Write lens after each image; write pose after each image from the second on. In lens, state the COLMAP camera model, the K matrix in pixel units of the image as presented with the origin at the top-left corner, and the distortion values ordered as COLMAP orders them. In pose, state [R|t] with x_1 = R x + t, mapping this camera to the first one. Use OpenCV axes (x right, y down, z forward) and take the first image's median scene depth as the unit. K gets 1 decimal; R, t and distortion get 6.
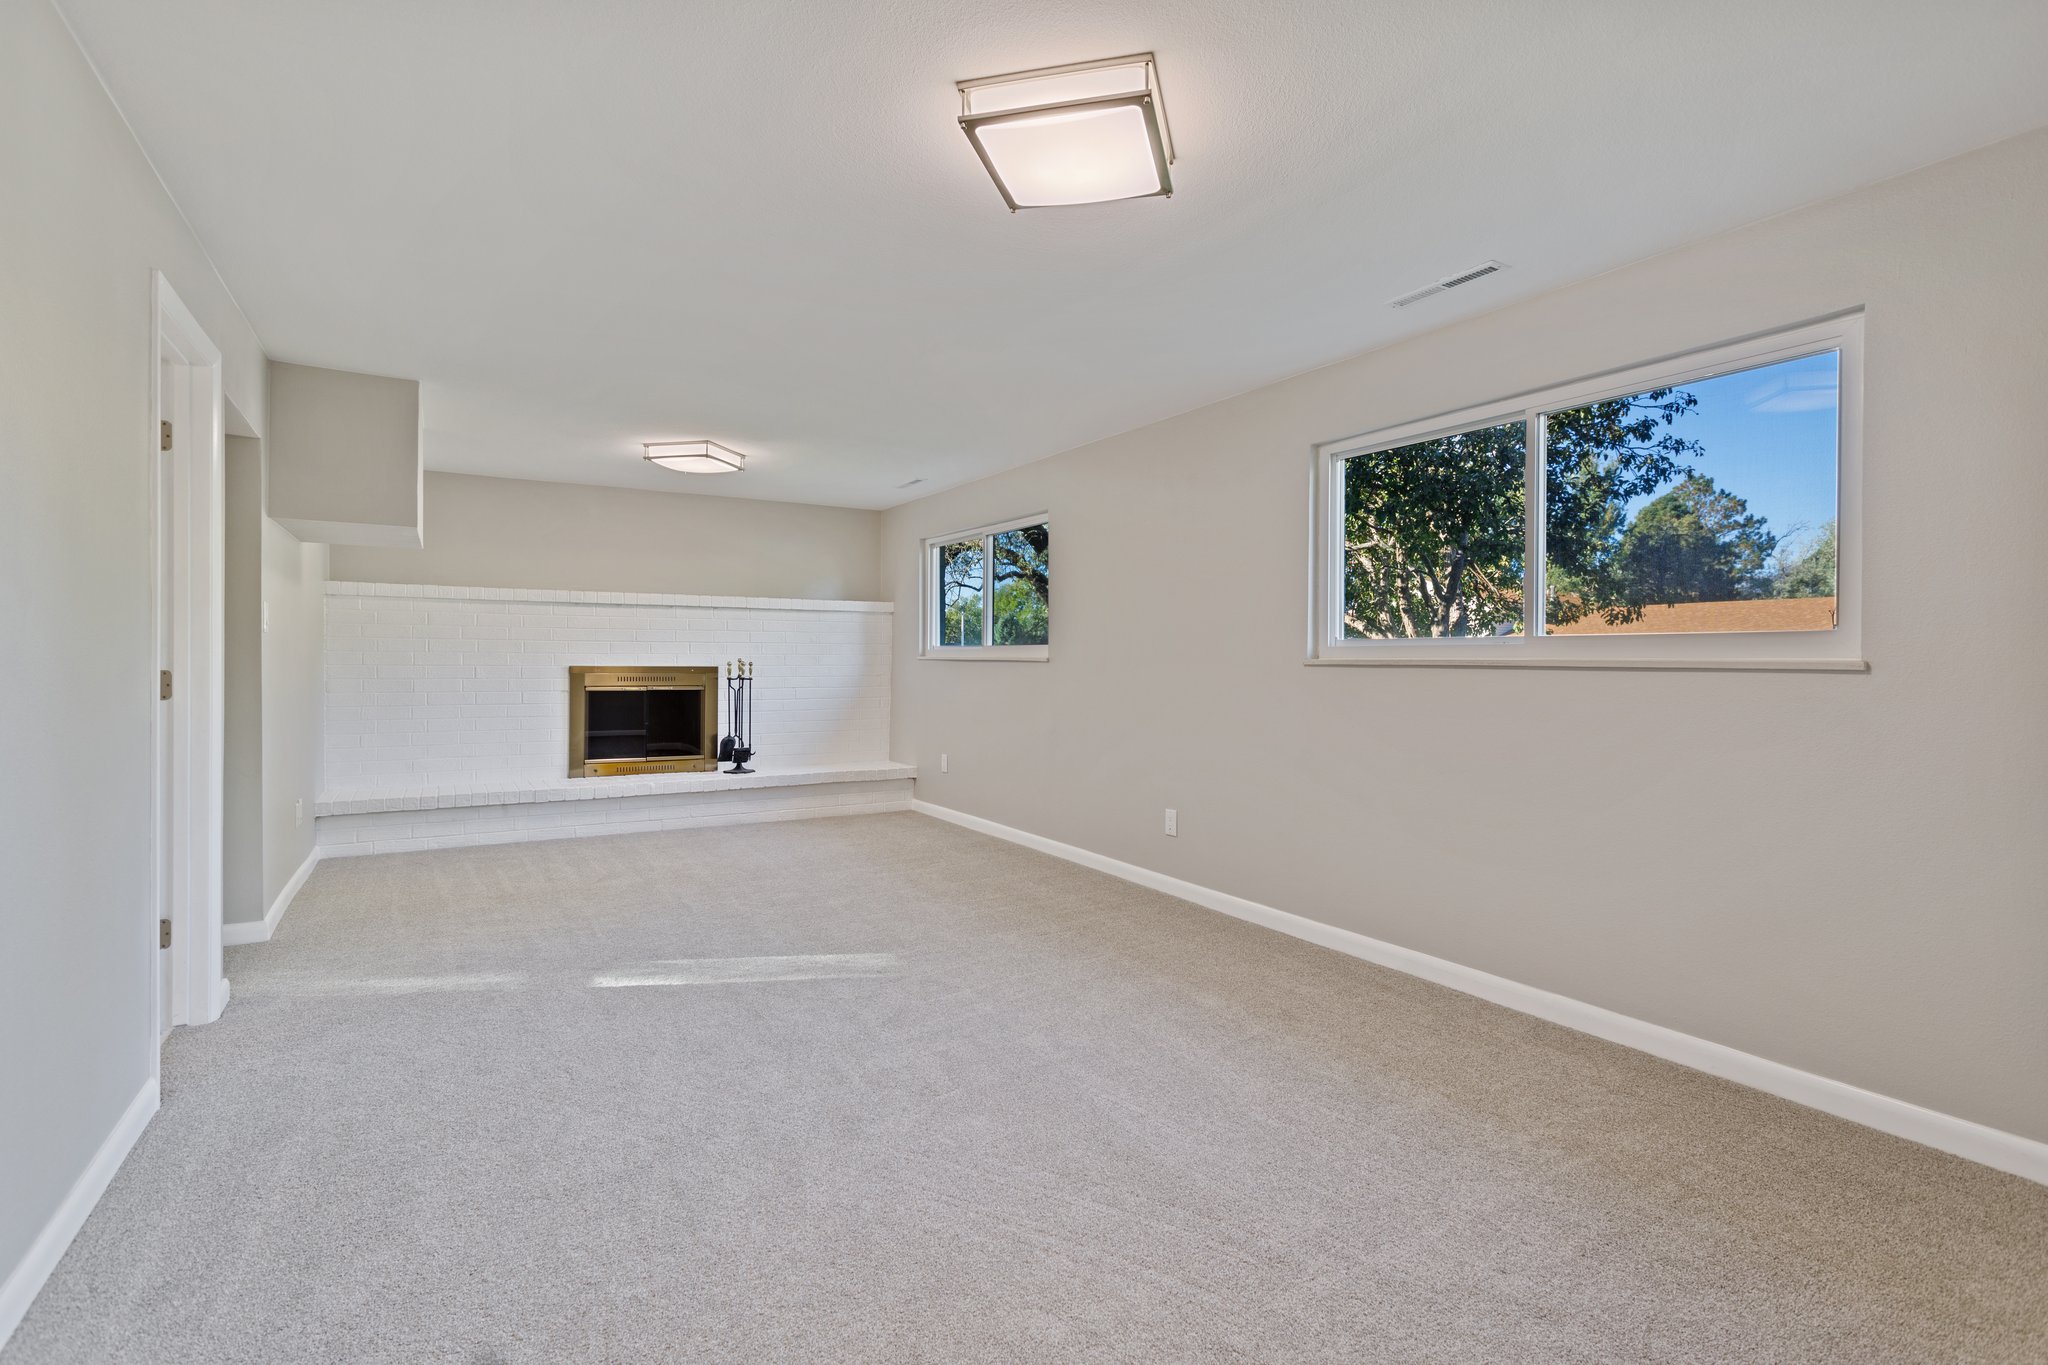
lens RADIAL K [[983.6, 0, 1045.8], [0, 983.6, 682.0], [0, 0, 1]] dist [0.005415, 0.001204]
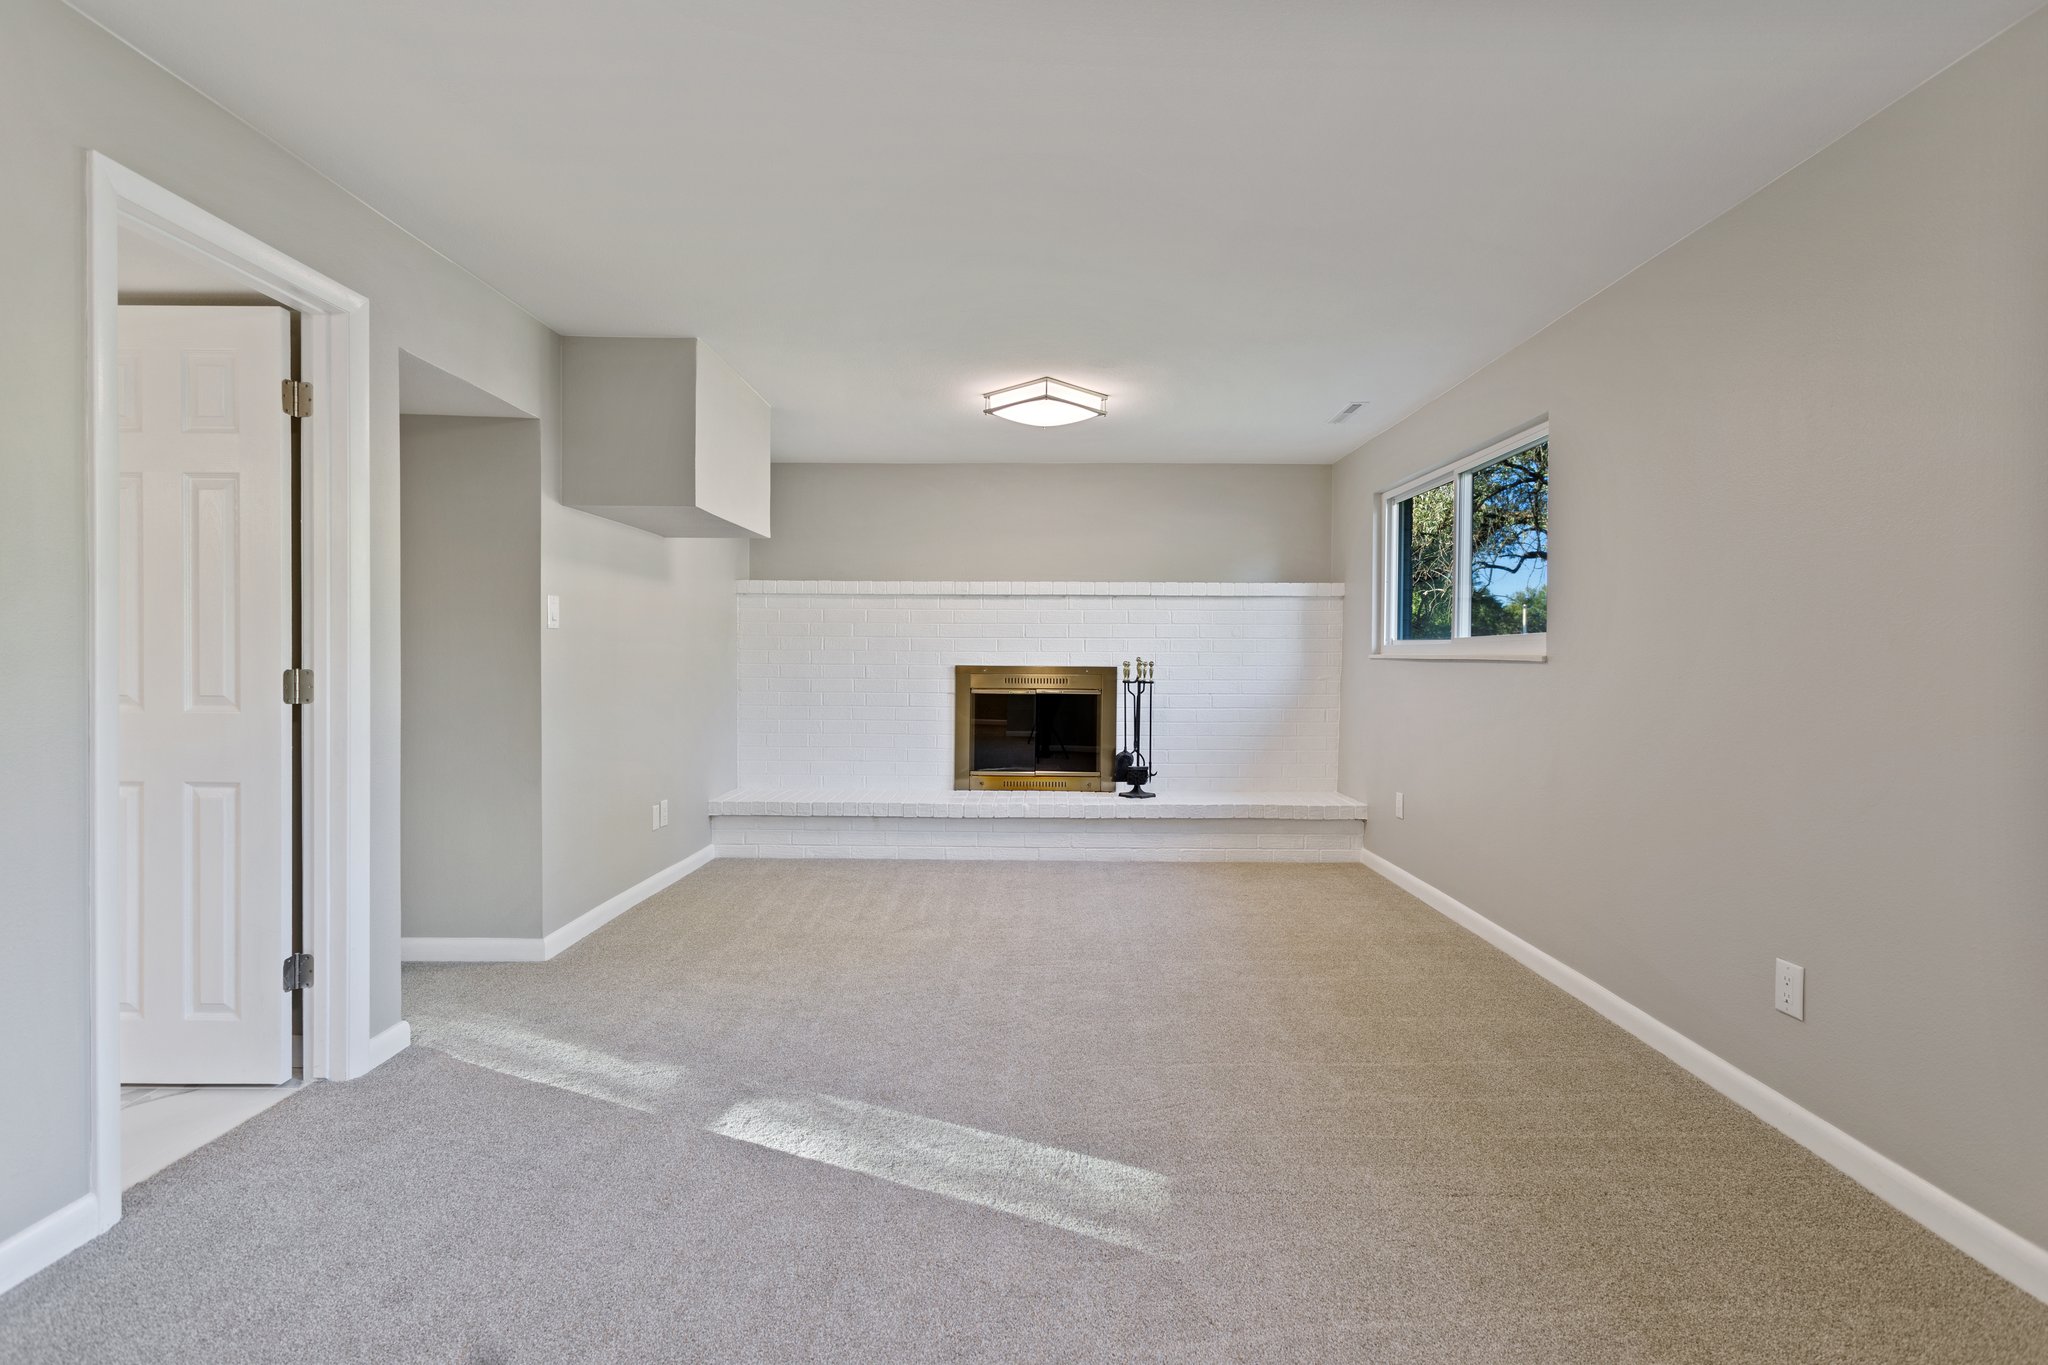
lens RADIAL K [[983.6, 0, 1022.7], [0, 983.6, 673.9], [0, 0, 1]] dist [0.005415, 0.001204]
pose [[0.845316, 0.009116, -0.534189, 0.047175], [-0.013234, 0.999905, -0.003879, -0.005759], [0.534103, 0.010349, 0.845356, 0.268854]]
